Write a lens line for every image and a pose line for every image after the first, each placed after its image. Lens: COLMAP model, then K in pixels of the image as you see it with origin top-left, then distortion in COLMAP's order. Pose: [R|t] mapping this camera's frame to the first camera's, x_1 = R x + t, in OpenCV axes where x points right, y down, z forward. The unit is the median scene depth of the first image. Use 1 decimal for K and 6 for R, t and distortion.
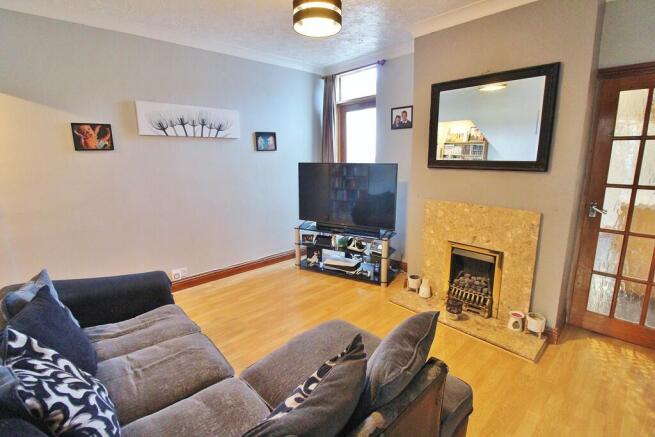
lens RADIAL K [[303.6, 0, 327.4], [0, 303.6, 214.9], [0, 0, 1]] dist [-0.004962, -0.001076]
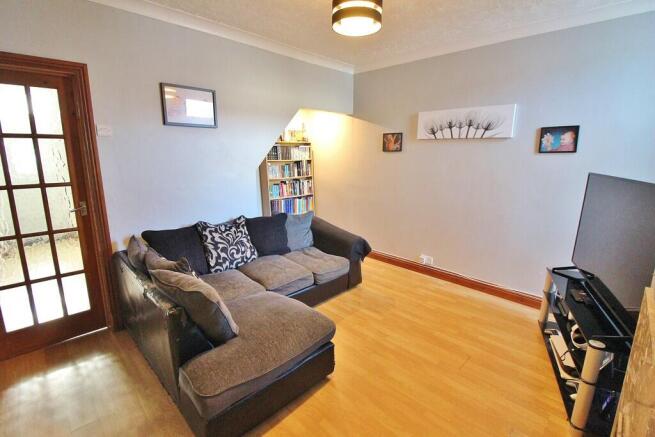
lens RADIAL K [[303.6, 0, 327.2], [0, 303.6, 216.9], [0, 0, 1]] dist [-0.004962, -0.001076]
pose [[0.039421, 0.218435, -0.975055, 0.612186], [-0.203114, 0.957192, 0.206222, -0.128179], [0.978361, 0.189918, 0.082101, 0.543716]]
